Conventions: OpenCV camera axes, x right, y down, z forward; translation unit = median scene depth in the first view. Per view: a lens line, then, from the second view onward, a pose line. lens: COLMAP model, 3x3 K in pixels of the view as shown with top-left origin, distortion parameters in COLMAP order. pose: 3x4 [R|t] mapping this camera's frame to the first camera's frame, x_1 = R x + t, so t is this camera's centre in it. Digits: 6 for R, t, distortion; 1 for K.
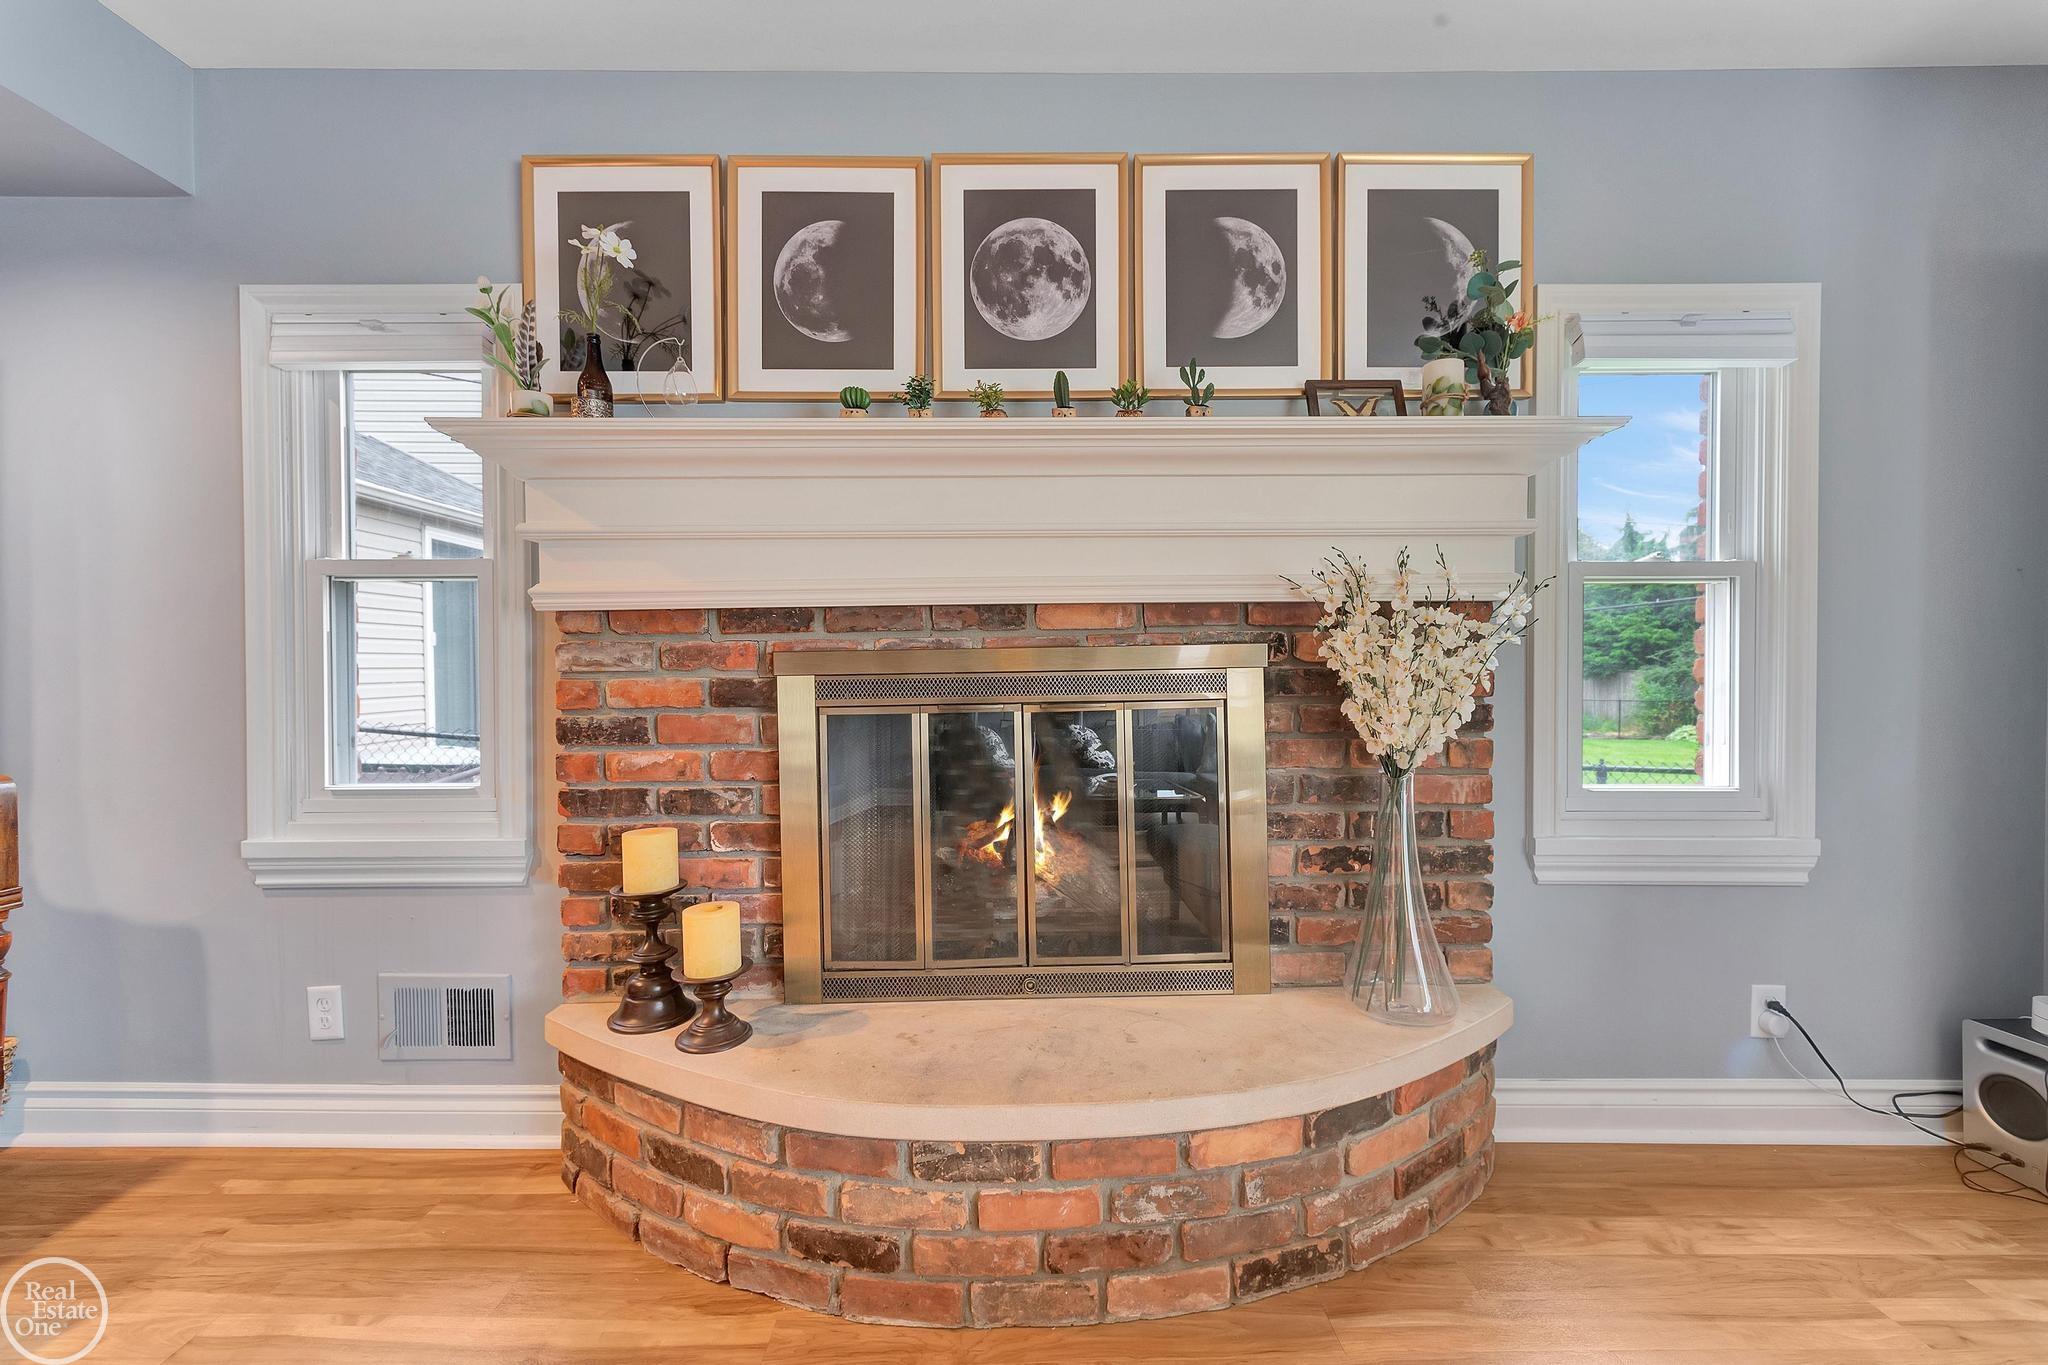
lens RADIAL K [[799.9, 0, 1022.6], [0, 799.9, 675.0], [0, 0, 1]] dist [0.004565, 0.000080]
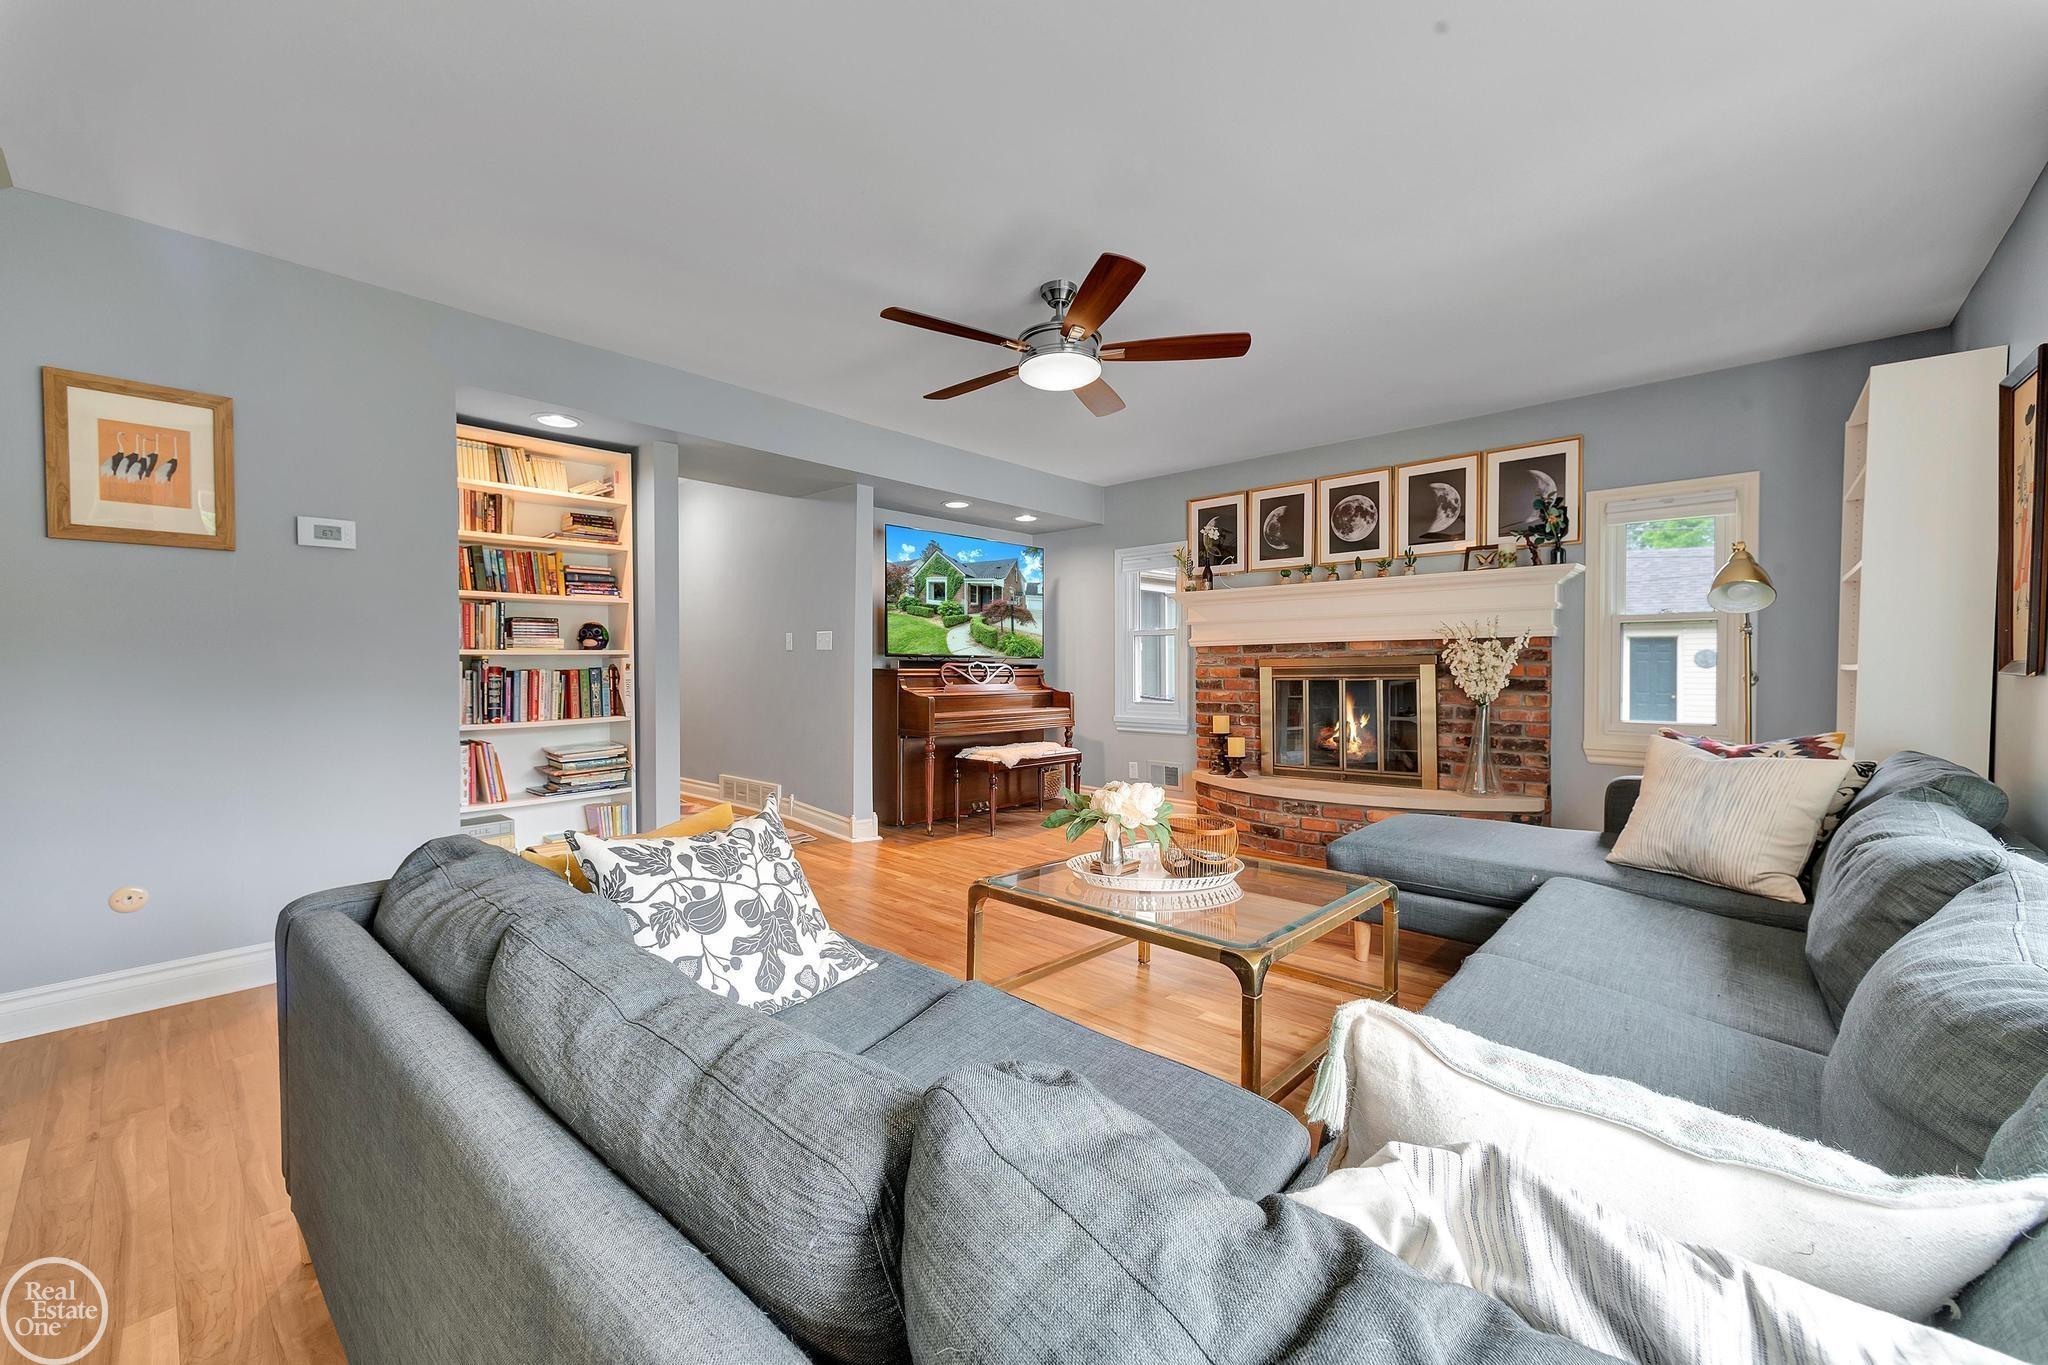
lens RADIAL K [[799.9, 0, 1022.6], [0, 799.9, 675.0], [0, 0, 1]] dist [0.004565, 0.000080]
pose [[0.729146, 0.009066, -0.684298, 1.048781], [-0.005835, 0.999958, 0.007032, 0.014114], [0.684334, -0.001134, 0.729168, -1.719464]]
